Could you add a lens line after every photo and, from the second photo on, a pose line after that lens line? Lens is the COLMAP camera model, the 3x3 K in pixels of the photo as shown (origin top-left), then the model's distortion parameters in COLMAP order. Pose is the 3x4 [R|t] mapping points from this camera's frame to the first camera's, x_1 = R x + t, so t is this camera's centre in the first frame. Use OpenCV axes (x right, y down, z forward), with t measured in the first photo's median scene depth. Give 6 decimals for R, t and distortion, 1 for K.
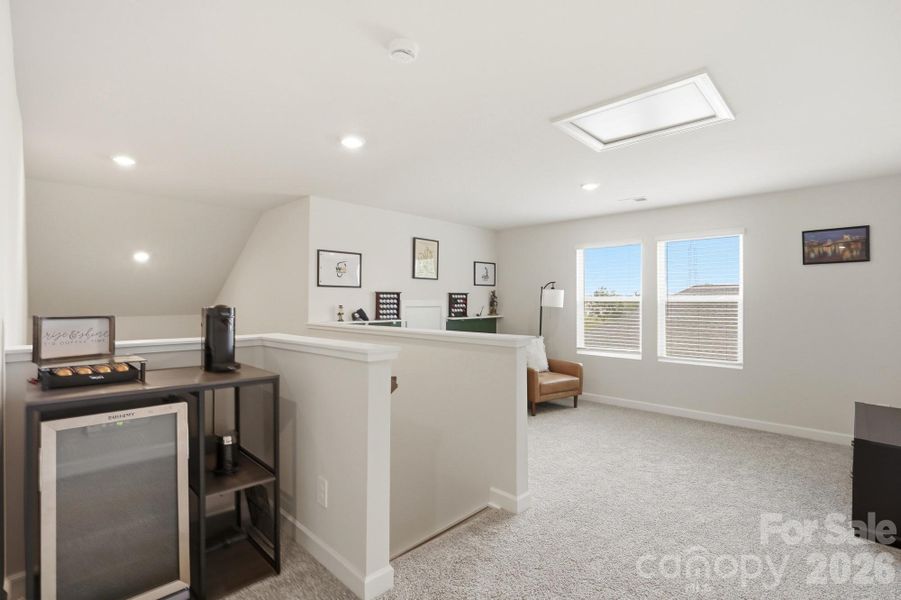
lens RADIAL K [[429.0, 0, 454.3], [0, 429.0, 296.2], [0, 0, 1]] dist [-0.055519, 0.023556]
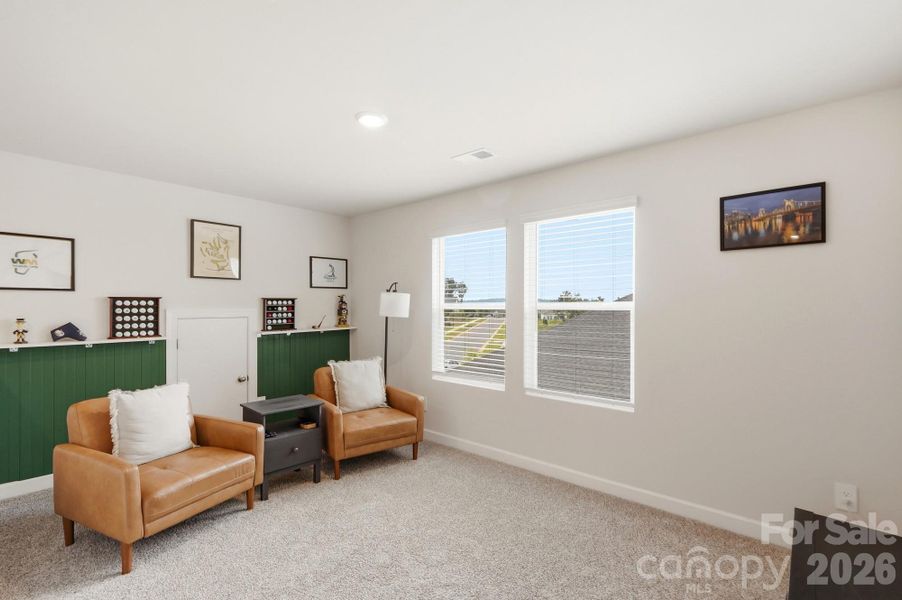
lens RADIAL K [[414.5, 0, 453.0], [0, 414.5, 308.5], [0, 0, 1]] dist [0.000075, 0.000053]
pose [[0.998403, -0.004578, 0.056315, 0.322888], [0.003472, 0.999800, 0.019713, -0.003165], [-0.056394, -0.019486, 0.998218, 0.324525]]
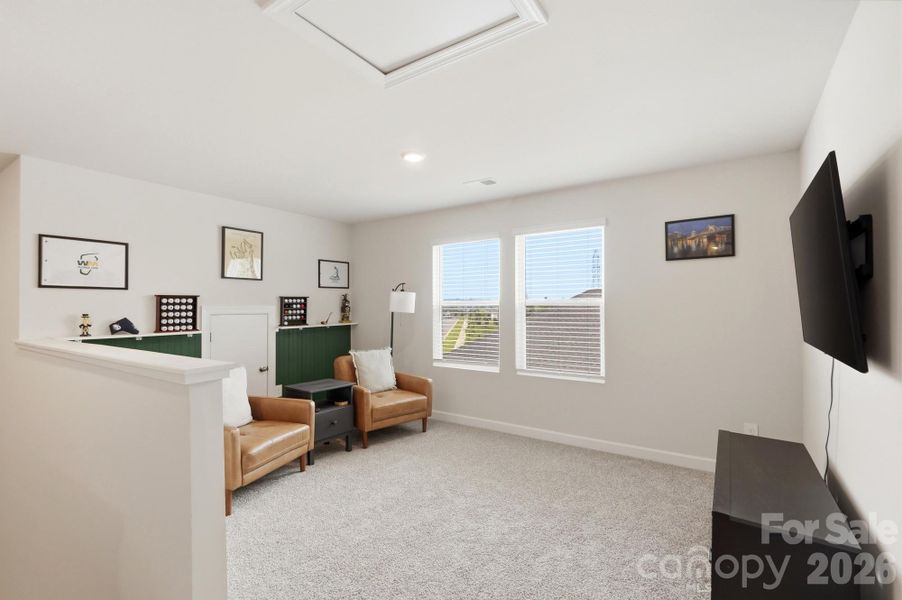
lens RADIAL K [[411.4, 0, 452.5], [0, 411.4, 301.5], [0, 0, 1]] dist [0.000897, -0.000315]
pose [[0.984533, -0.006160, 0.175090, 0.206723], [0.006002, 0.999981, 0.001429, 0.003089], [-0.175096, -0.000356, 0.984551, 0.198465]]
